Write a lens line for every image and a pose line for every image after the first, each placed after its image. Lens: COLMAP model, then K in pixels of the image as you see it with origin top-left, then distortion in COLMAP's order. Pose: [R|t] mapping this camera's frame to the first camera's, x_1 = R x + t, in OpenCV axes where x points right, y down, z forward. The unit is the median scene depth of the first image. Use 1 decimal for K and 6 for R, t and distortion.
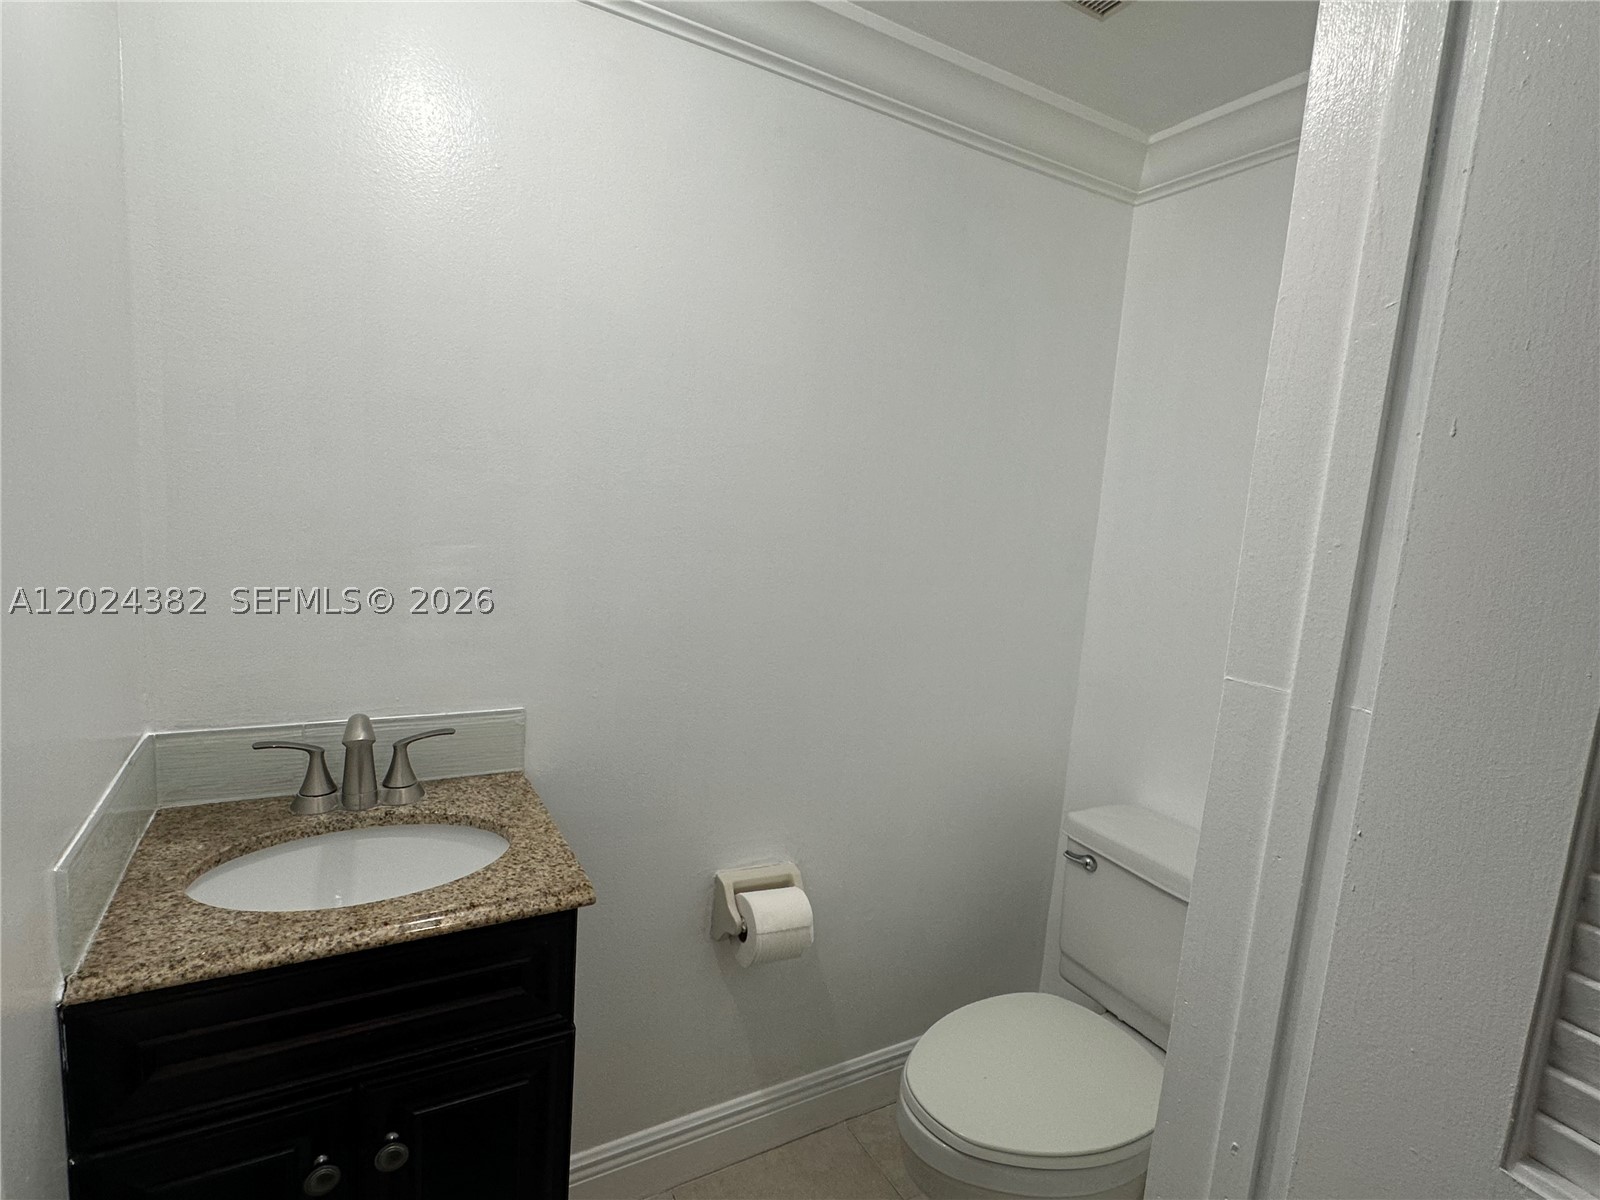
lens RADIAL K [[812.2, 0, 800.0], [0, 812.2, 600.0], [0, 0, 1]] dist [-0.001867, -0.000305]
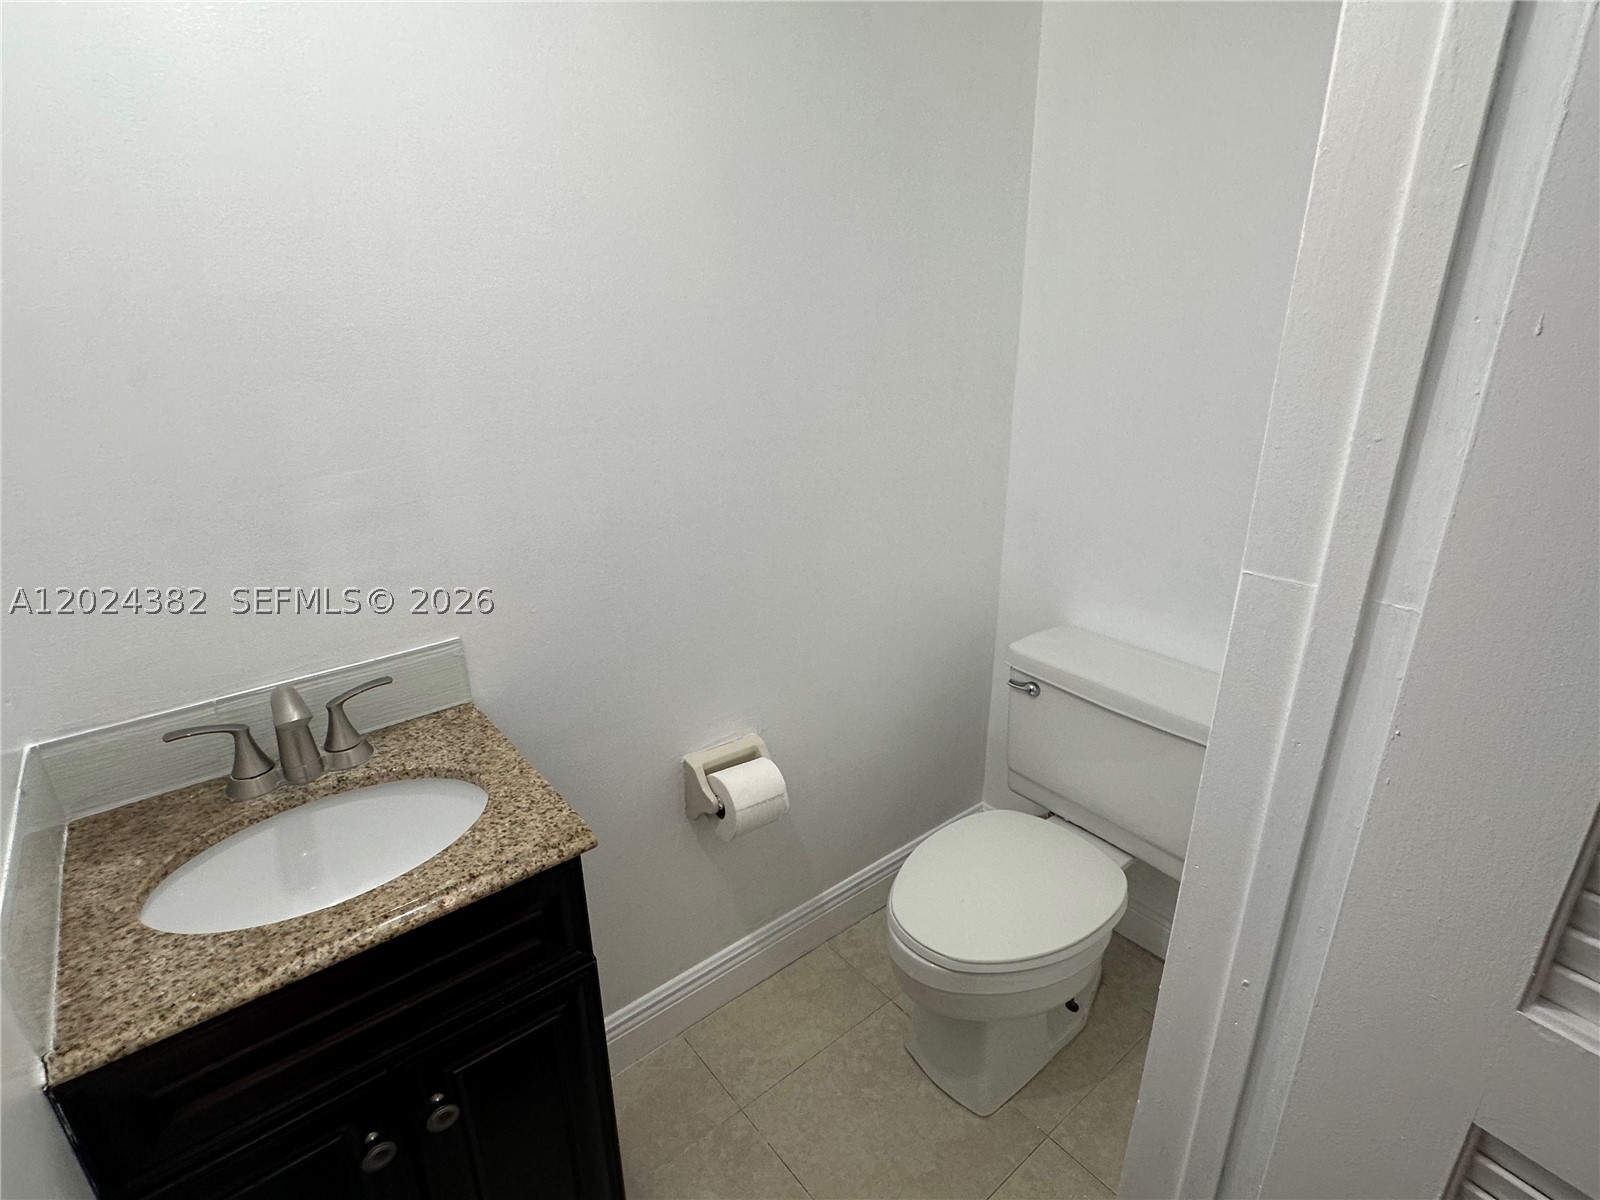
lens RADIAL K [[812.2, 0, 800.0], [0, 812.2, 600.0], [0, 0, 1]] dist [-0.001867, -0.000305]
pose [[0.983207, -0.134772, 0.123048, -0.086160], [0.103155, 0.966633, 0.234479, -0.104144], [-0.150543, -0.217849, 0.964302, 0.083154]]
